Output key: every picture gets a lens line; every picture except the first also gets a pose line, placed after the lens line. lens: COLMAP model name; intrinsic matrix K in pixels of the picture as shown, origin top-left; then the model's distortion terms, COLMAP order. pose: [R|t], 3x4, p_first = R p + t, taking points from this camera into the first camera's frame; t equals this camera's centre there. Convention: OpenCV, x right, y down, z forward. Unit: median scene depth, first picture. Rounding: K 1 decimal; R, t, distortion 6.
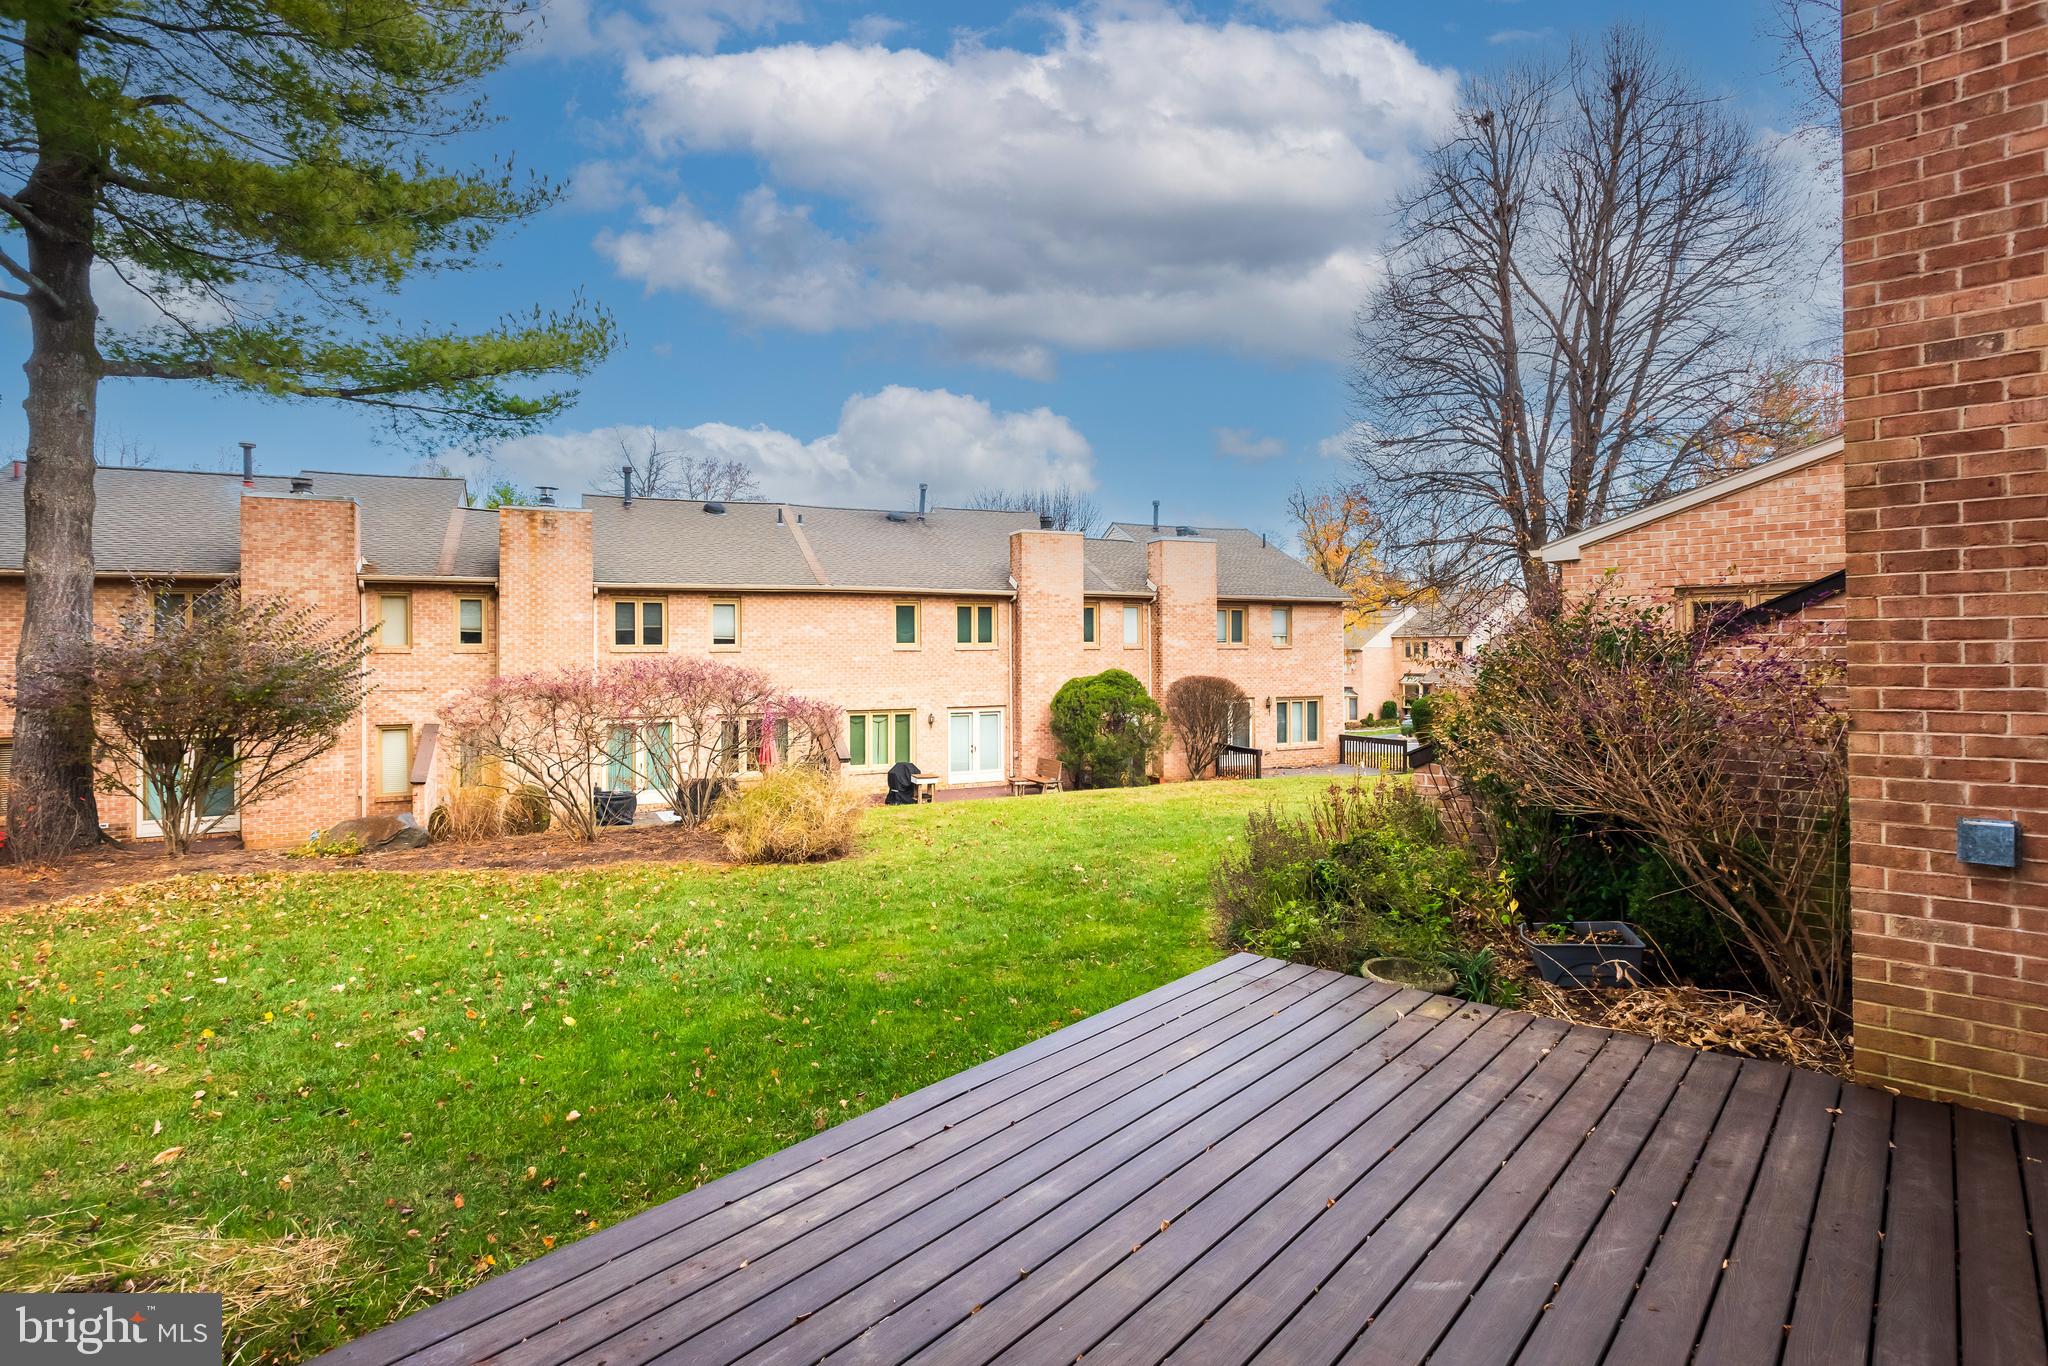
lens RADIAL K [[977.1, 0, 1020.3], [0, 977.1, 661.2], [0, 0, 1]] dist [0.017076, -0.000494]
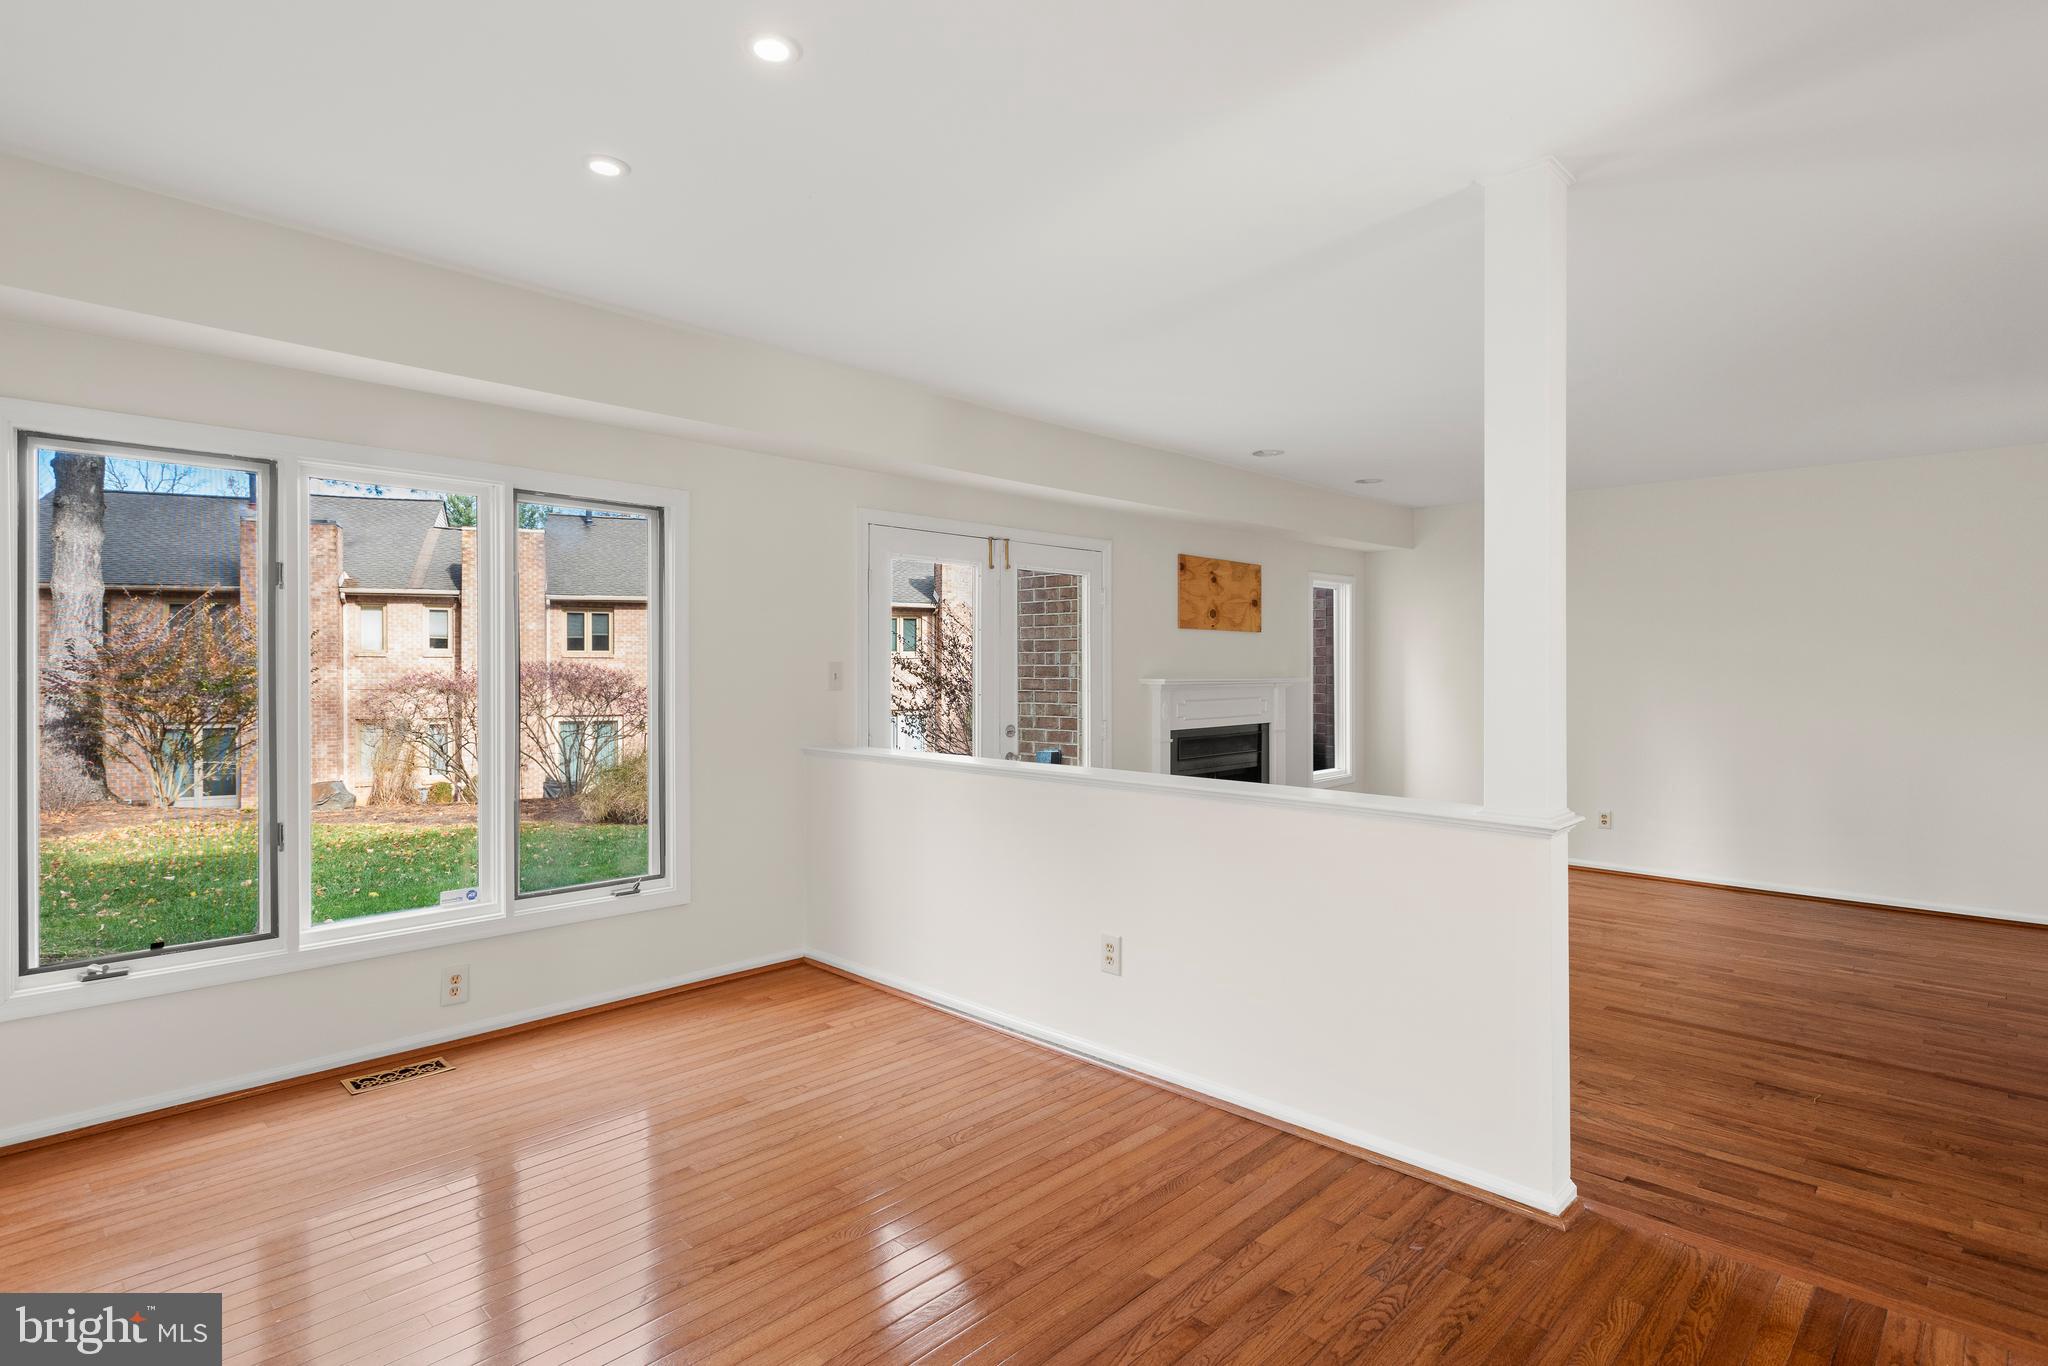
lens RADIAL K [[1005.1, 0, 1034.8], [0, 1005.1, 684.5], [0, 0, 1]] dist [-0.003222, 0.000210]
pose [[0.999593, 0.008613, -0.027203, 0.167828], [-0.008261, 0.999881, 0.013054, 0.002640], [0.027312, -0.012824, 0.999545, -0.145714]]
